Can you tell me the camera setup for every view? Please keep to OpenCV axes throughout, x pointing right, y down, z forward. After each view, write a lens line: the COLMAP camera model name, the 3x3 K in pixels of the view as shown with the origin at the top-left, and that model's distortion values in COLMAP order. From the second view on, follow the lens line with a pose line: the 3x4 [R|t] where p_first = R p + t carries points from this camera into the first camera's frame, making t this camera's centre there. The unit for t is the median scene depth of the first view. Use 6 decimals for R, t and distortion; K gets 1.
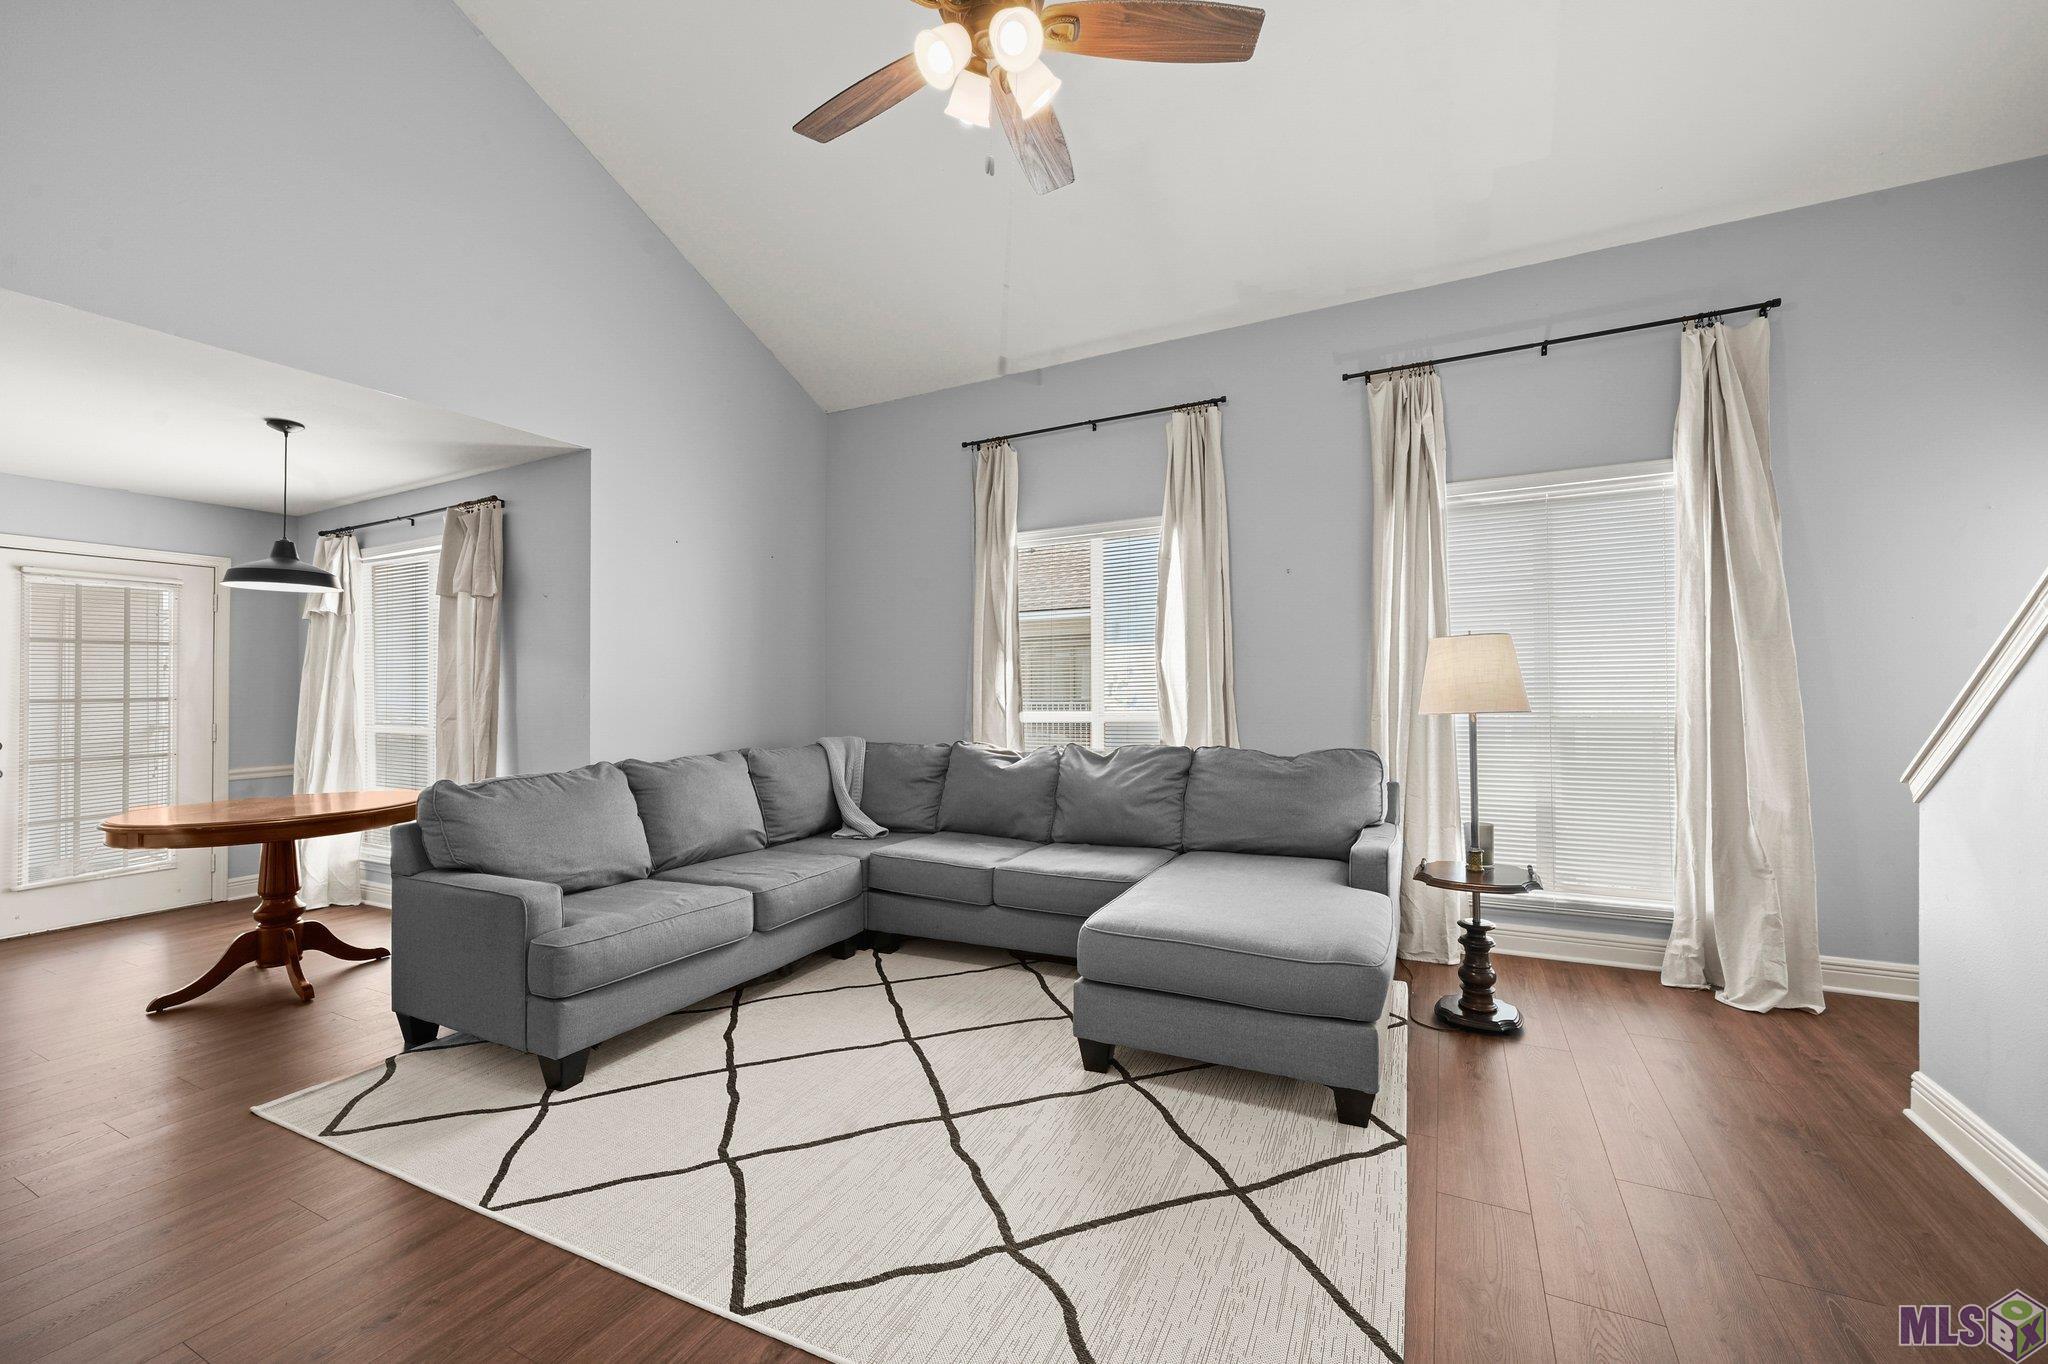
lens RADIAL K [[820.3, 0, 1028.1], [0, 820.3, 701.9], [0, 0, 1]] dist [-0.000133, 0.000054]
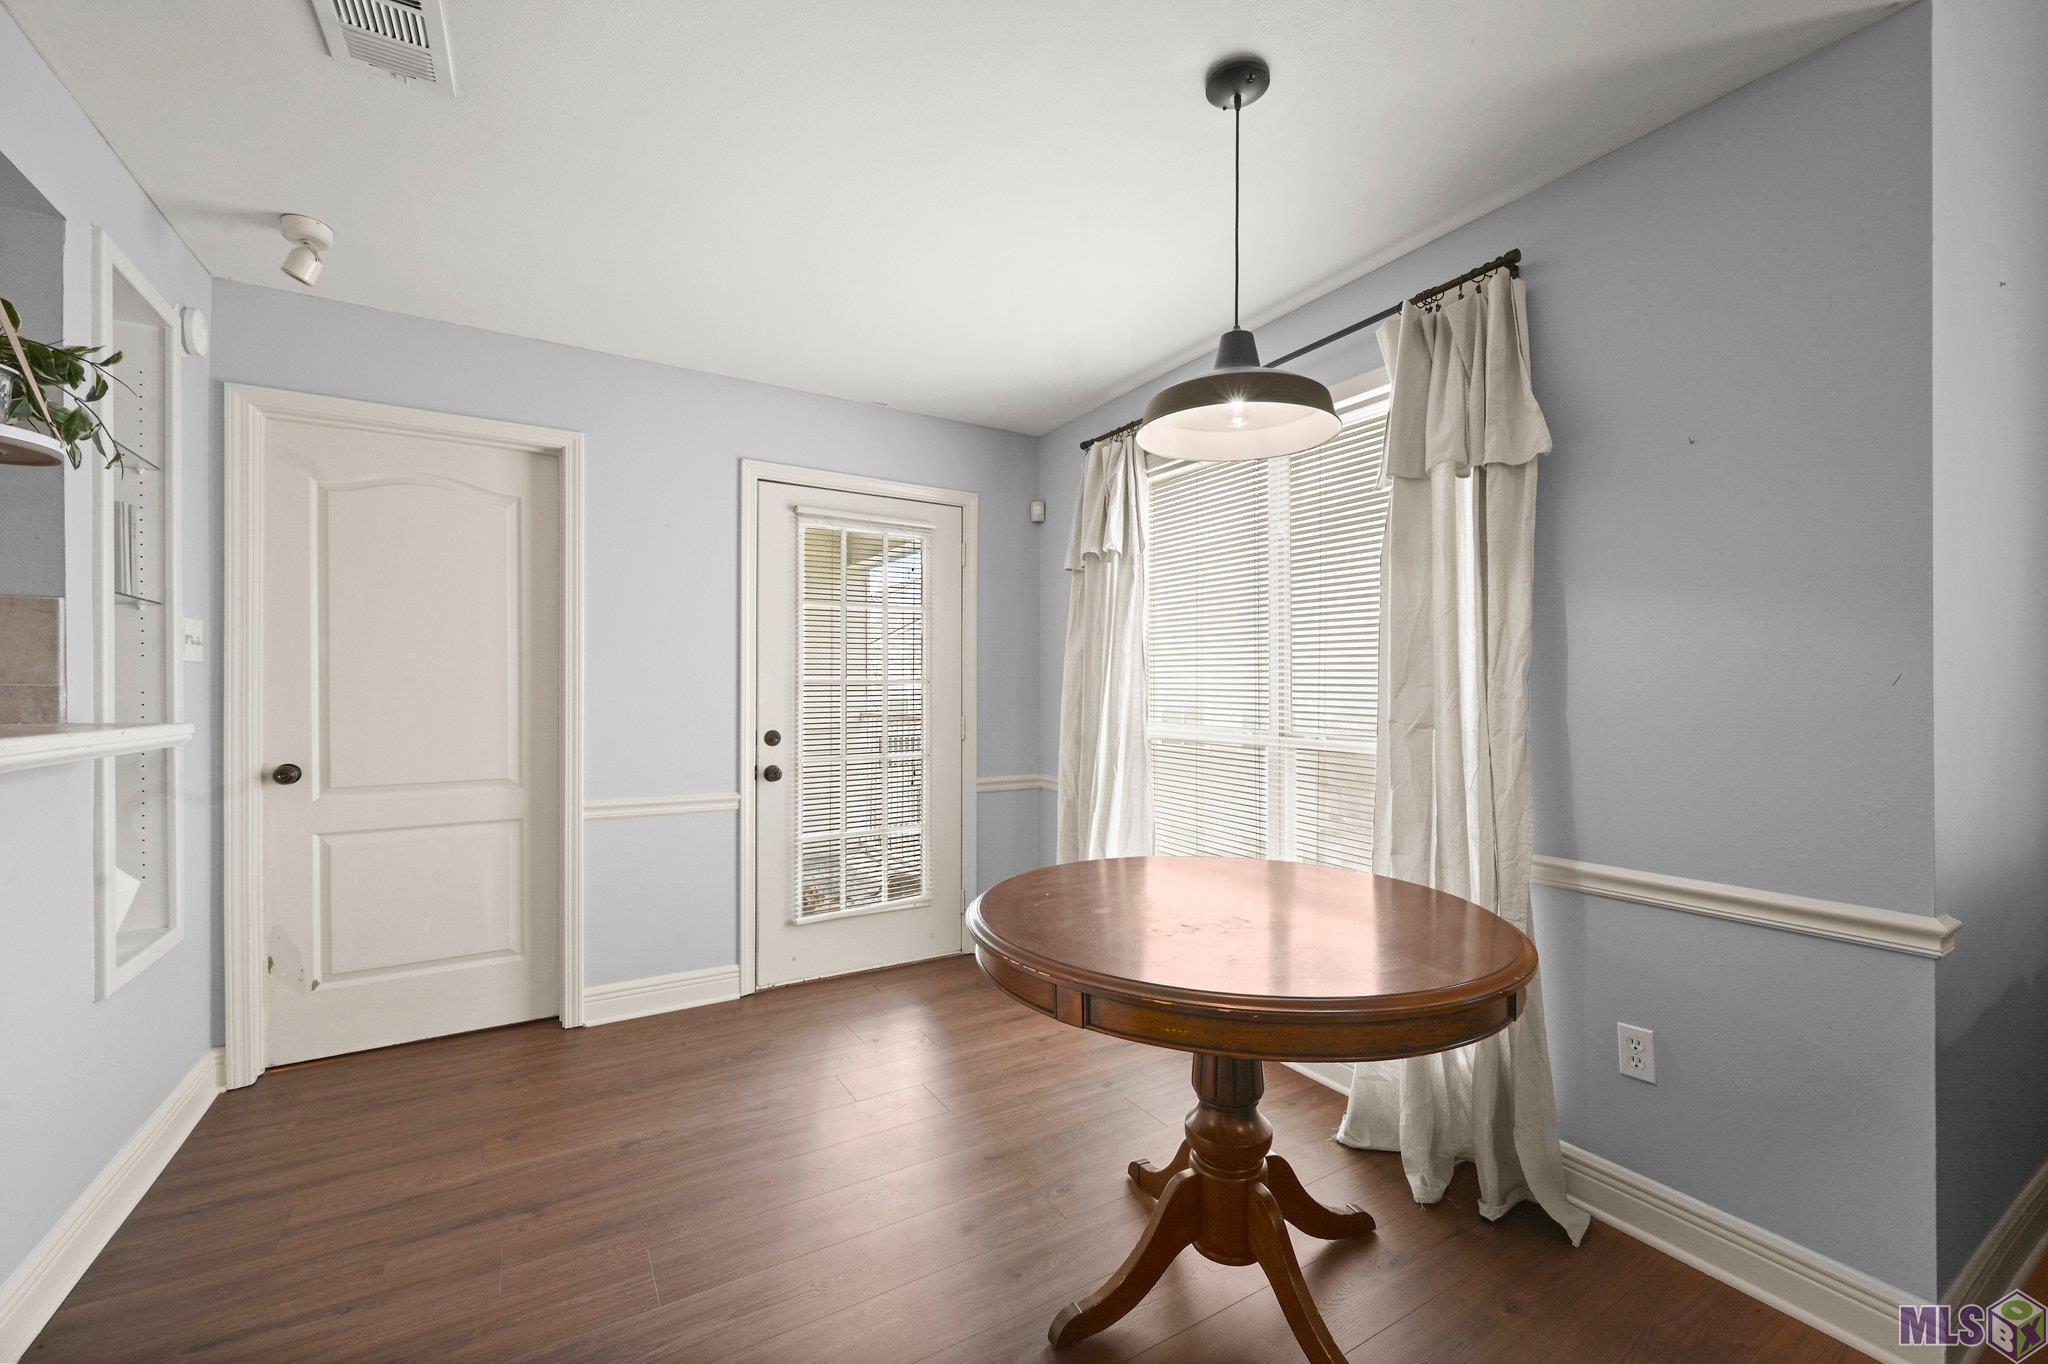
lens RADIAL K [[834.2, 0, 1024.0], [0, 834.2, 682.0], [0, 0, 1]] dist [0.000308, -0.000005]
pose [[0.840708, 0.022050, -0.541040, -0.600543], [-0.032221, 0.999437, -0.009337, 0.003864], [0.540529, 0.025283, 0.840945, 0.444371]]
